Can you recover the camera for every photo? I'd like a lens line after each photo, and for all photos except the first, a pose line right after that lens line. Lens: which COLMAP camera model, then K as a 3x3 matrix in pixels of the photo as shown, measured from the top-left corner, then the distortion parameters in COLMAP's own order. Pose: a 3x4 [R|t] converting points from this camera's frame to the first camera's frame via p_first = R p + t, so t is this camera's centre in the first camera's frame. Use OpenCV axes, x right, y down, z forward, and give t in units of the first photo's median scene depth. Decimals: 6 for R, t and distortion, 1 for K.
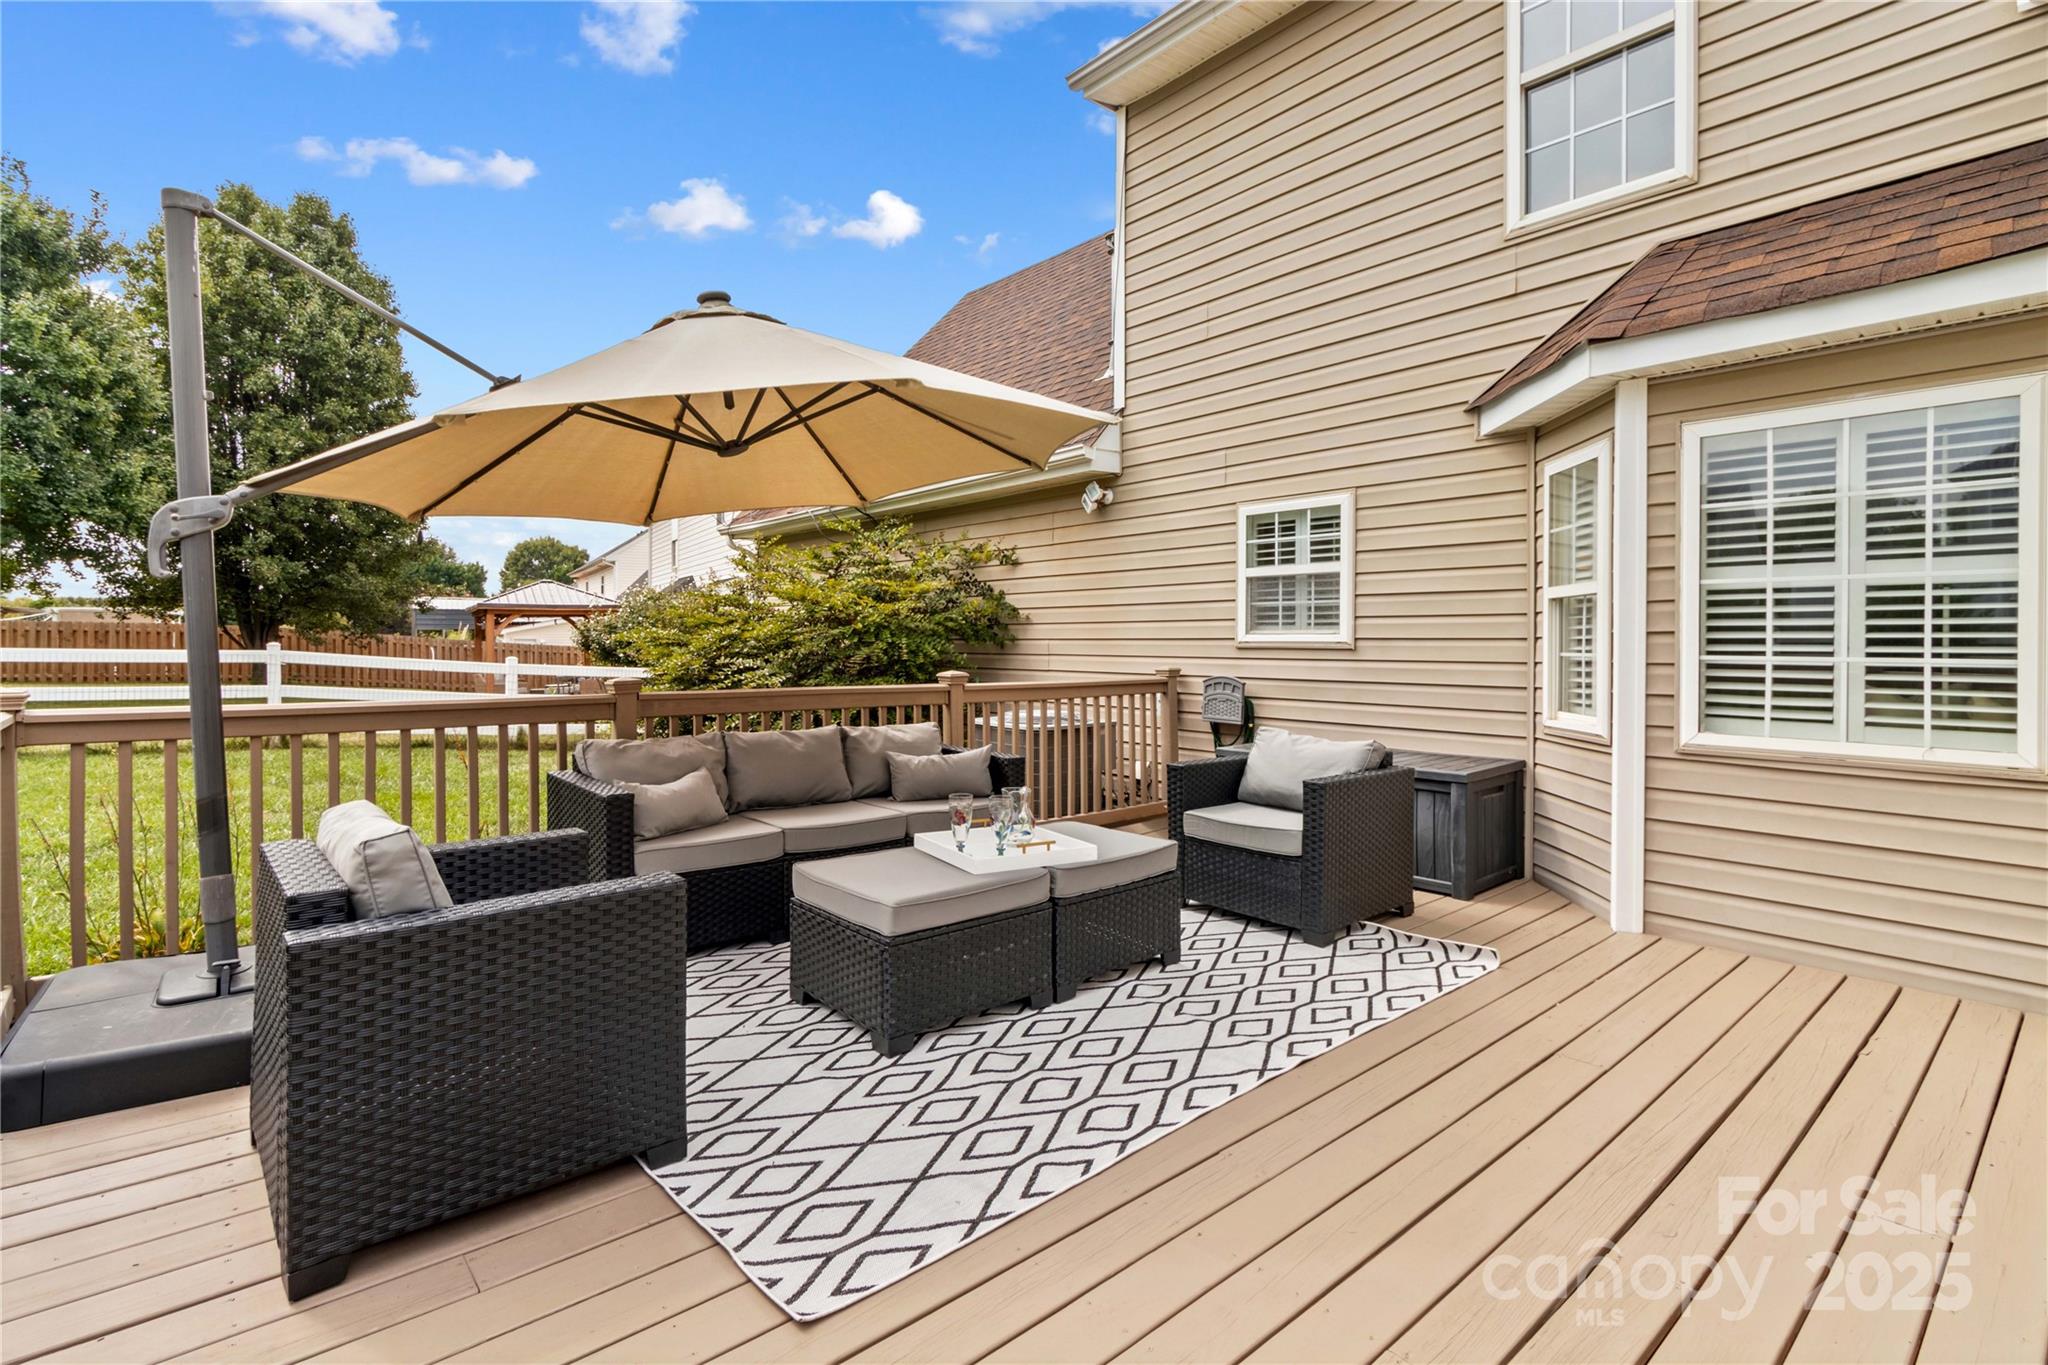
lens RADIAL K [[954.0, 0, 1009.9], [0, 954.0, 642.4], [0, 0, 1]] dist [0.001617, -0.001854]
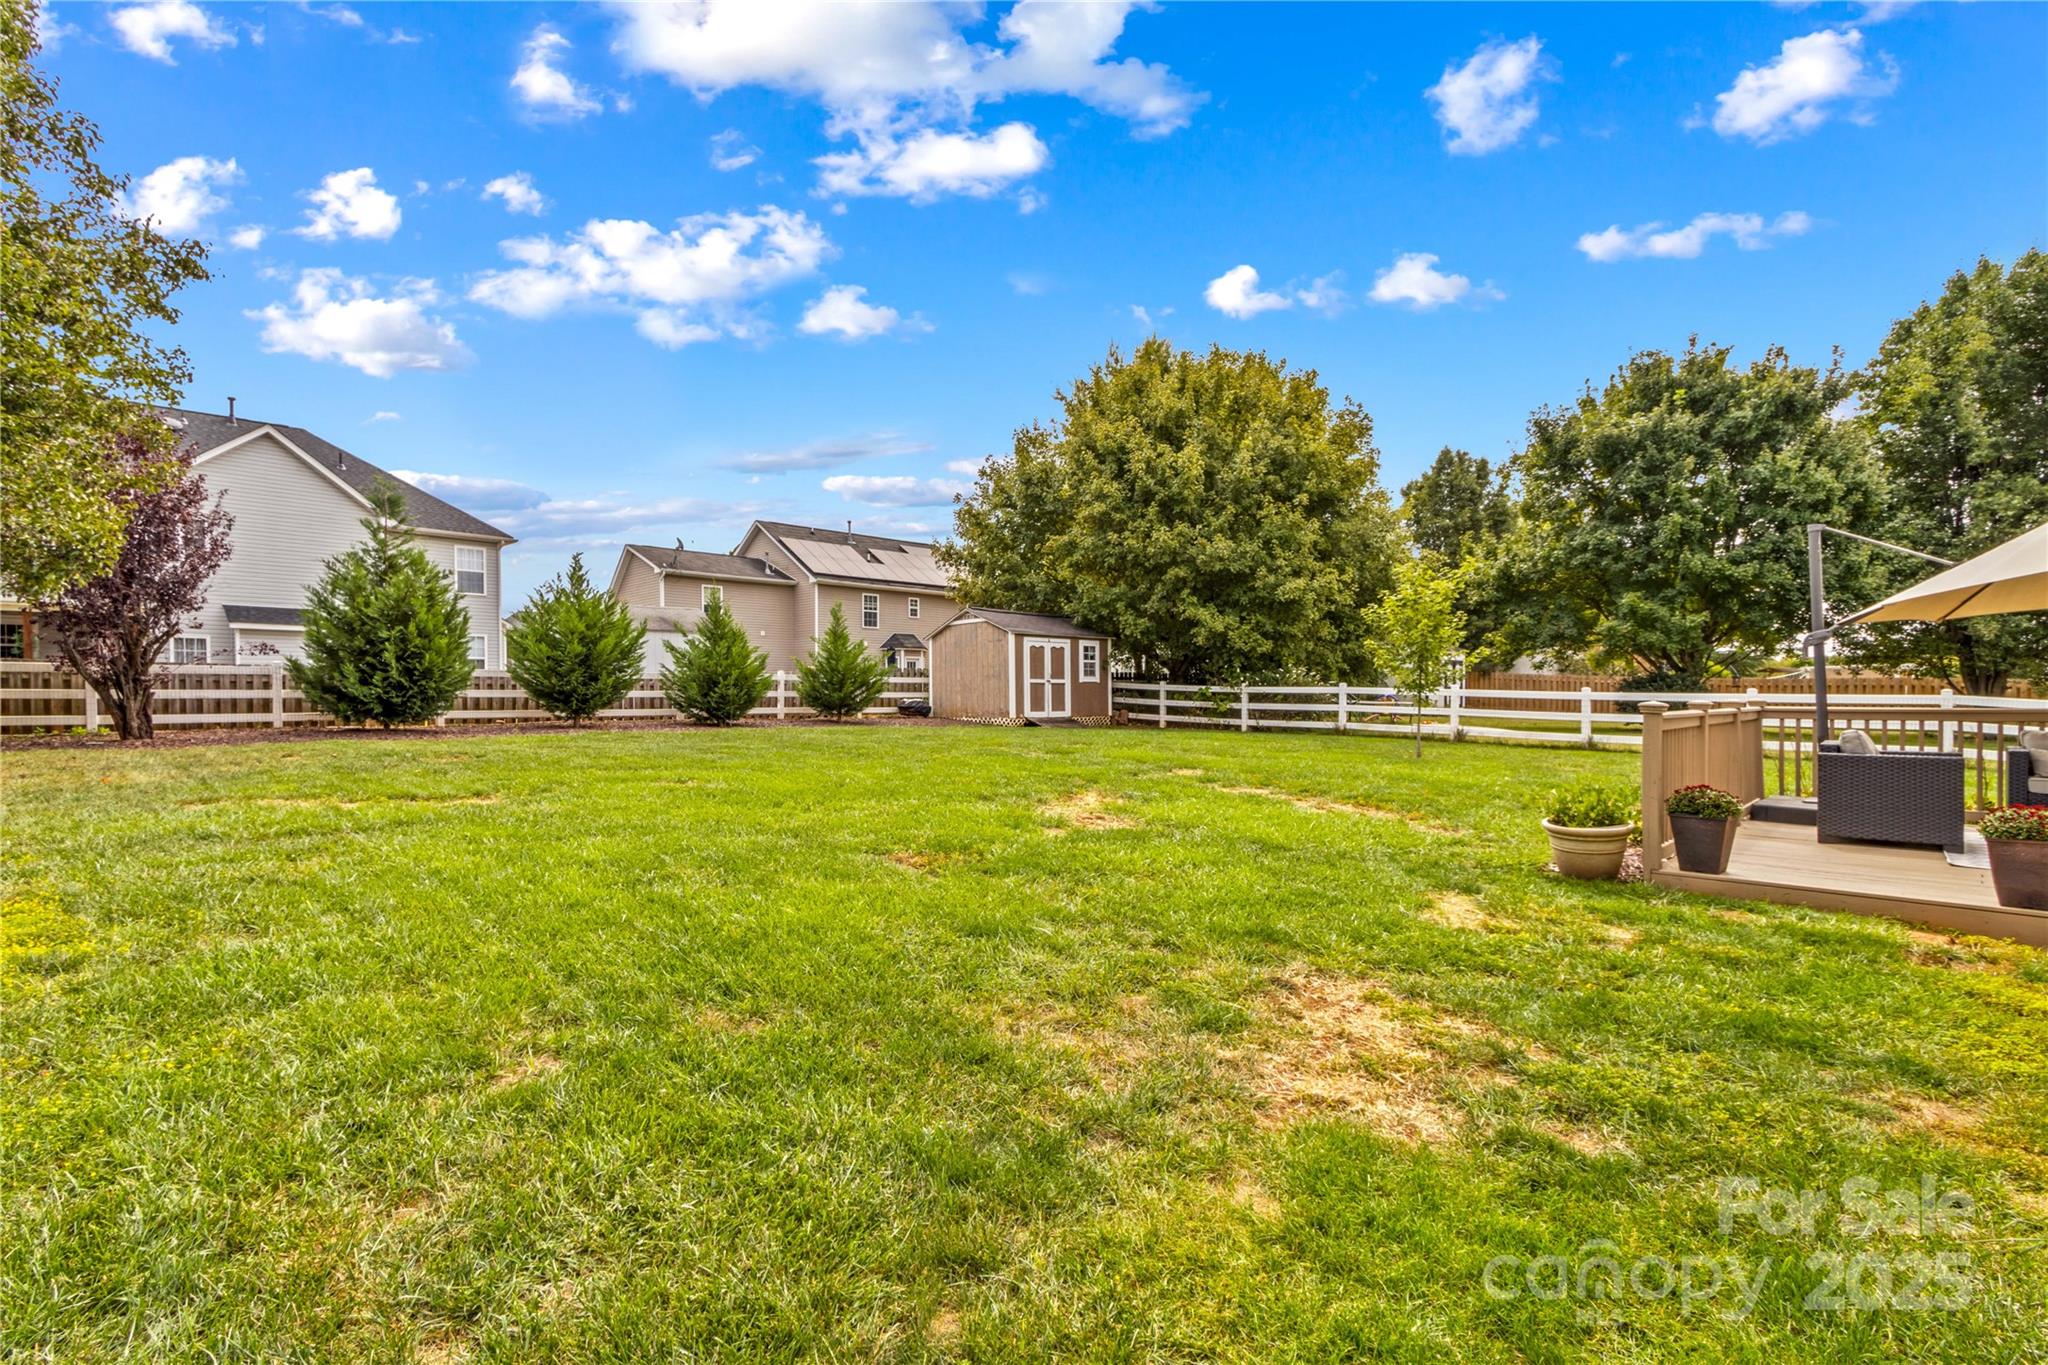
lens RADIAL K [[954.0, 0, 986.1], [0, 954.0, 725.8], [0, 0, 1]] dist [0.001617, -0.001854]
pose [[0.072328, 0.025949, -0.997043, 1.454212], [0.003949, 0.999646, 0.026303, 0.023707], [0.997373, -0.005839, 0.072200, -1.374144]]
